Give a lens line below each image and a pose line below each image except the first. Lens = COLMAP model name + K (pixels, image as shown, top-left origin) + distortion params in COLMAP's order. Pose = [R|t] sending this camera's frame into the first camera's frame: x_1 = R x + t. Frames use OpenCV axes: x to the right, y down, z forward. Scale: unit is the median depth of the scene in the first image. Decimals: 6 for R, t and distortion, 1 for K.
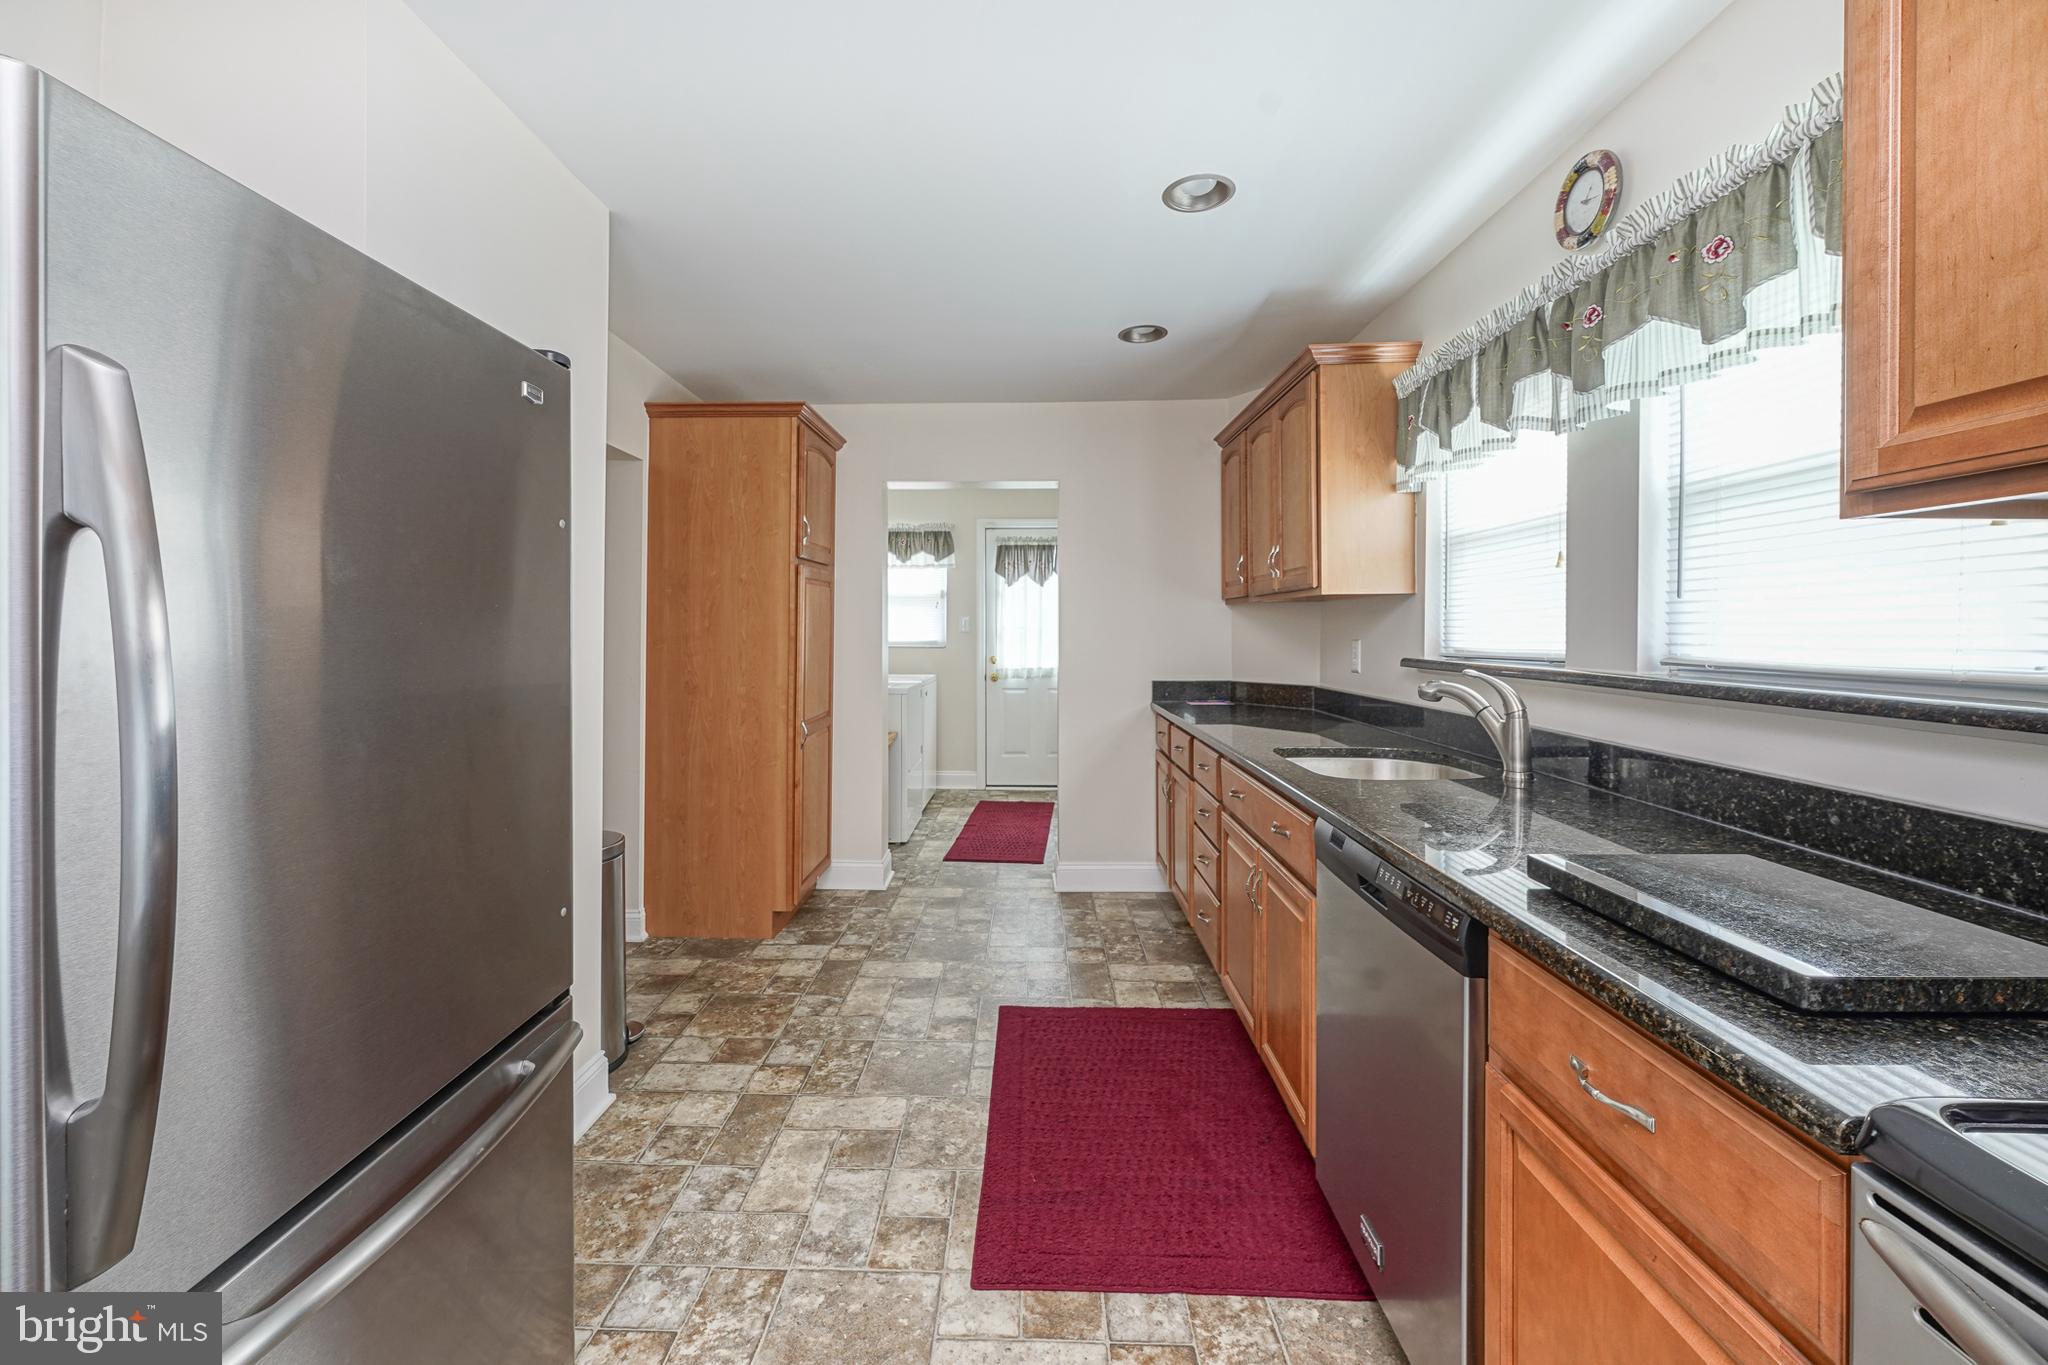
lens RADIAL K [[843.1, 0, 1015.8], [0, 843.1, 636.5], [0, 0, 1]] dist [0.000493, 0.000078]
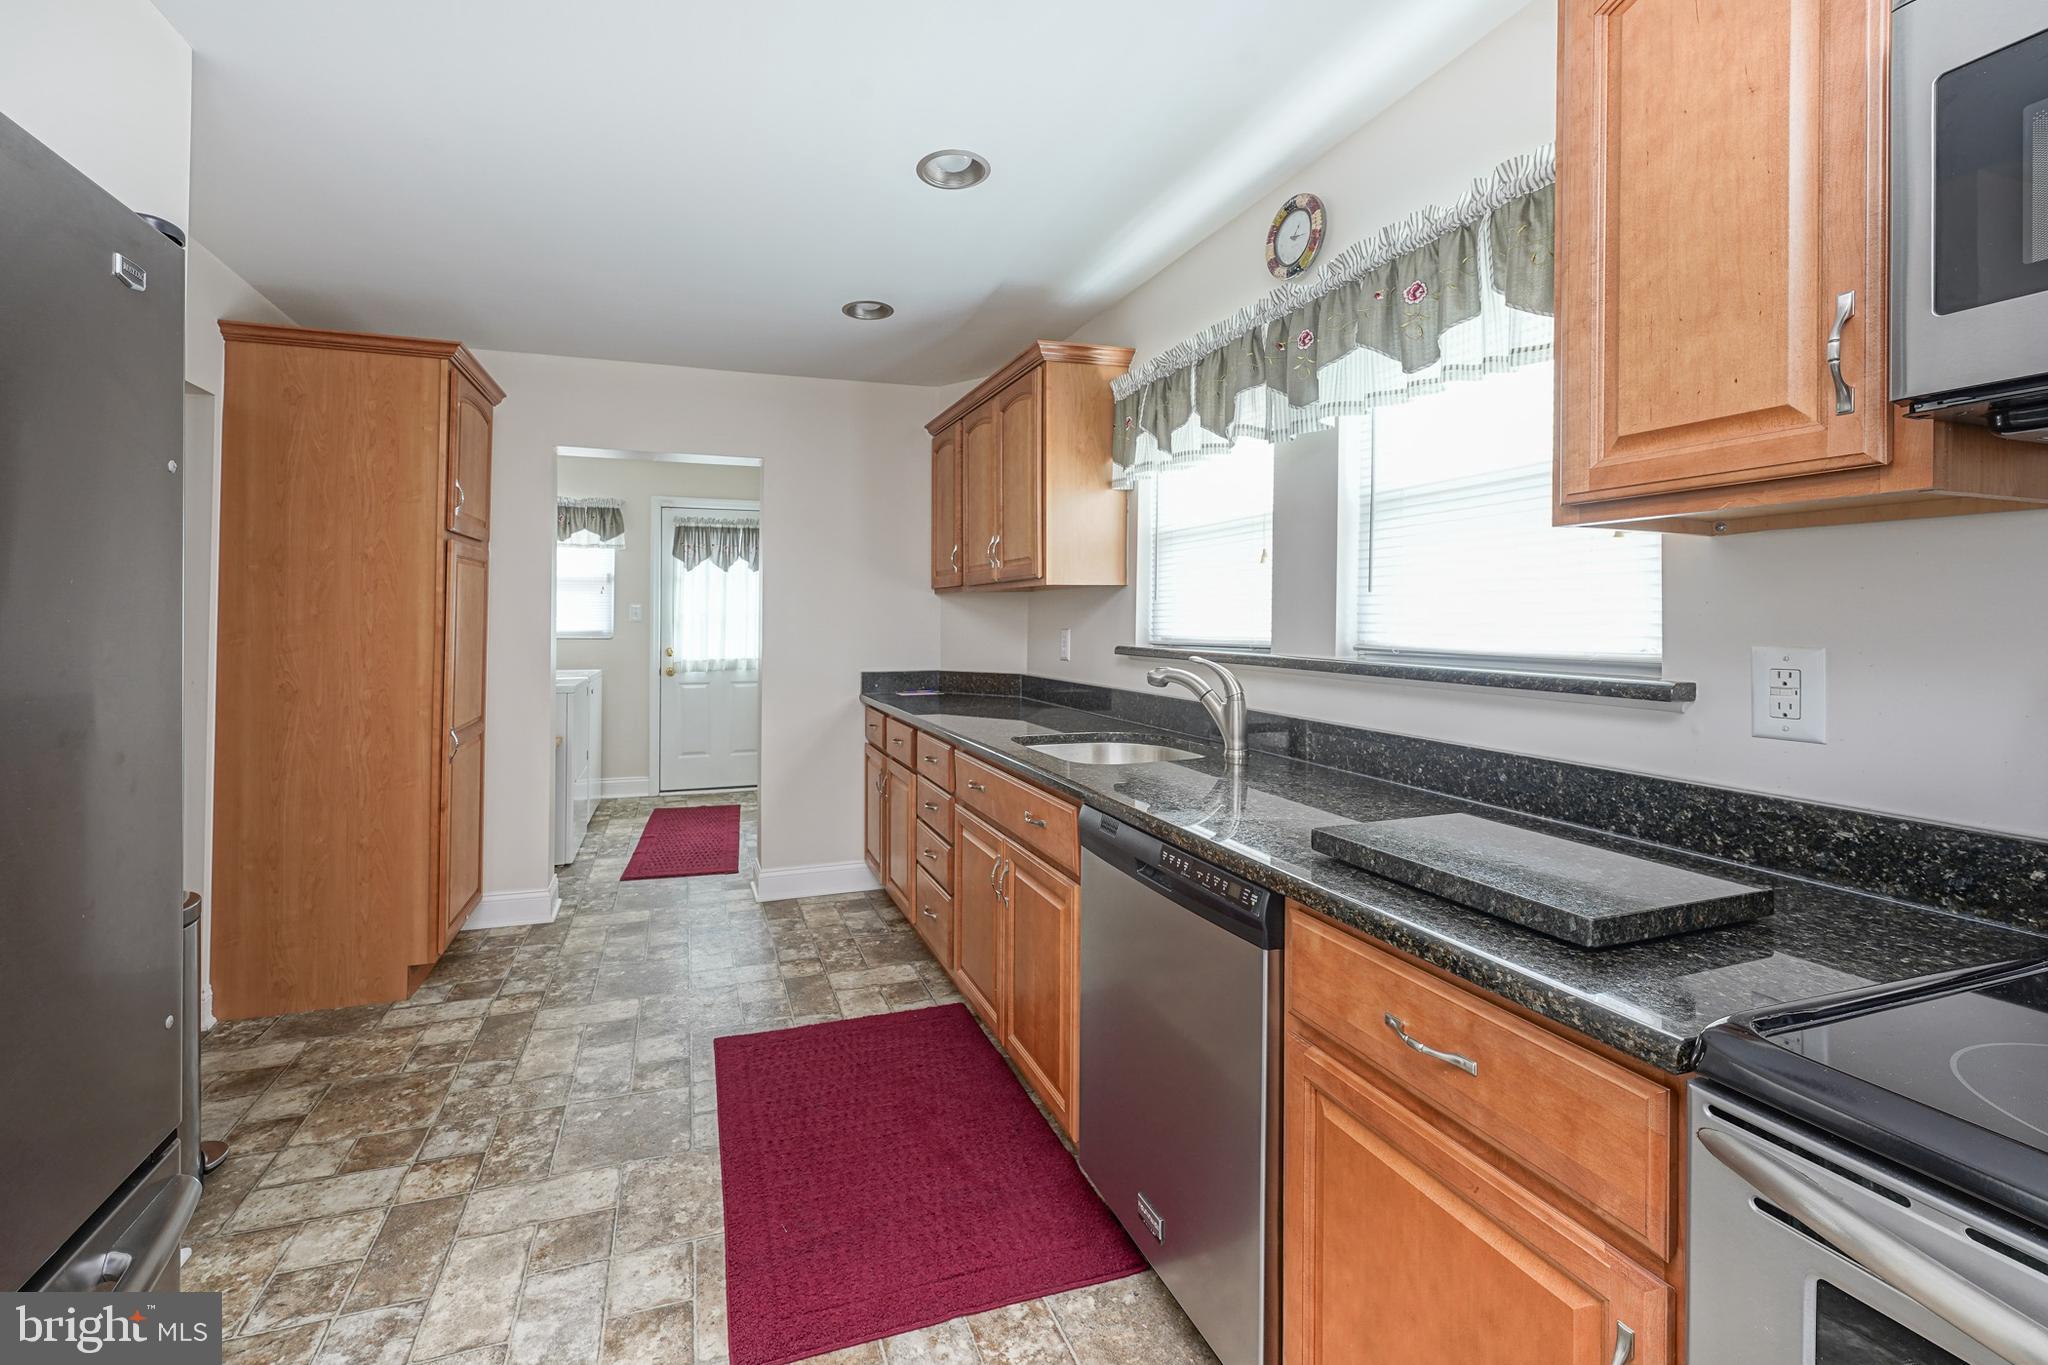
lens RADIAL K [[857.3, 0, 976.2], [0, 857.3, 621.3], [0, 0, 1]] dist [0.000135, 0.000846]
pose [[0.940551, 0.000276, 0.339654, -0.100008], [0.001596, 0.999985, -0.005233, -0.000269], [-0.339650, 0.005464, 0.940536, 0.068676]]
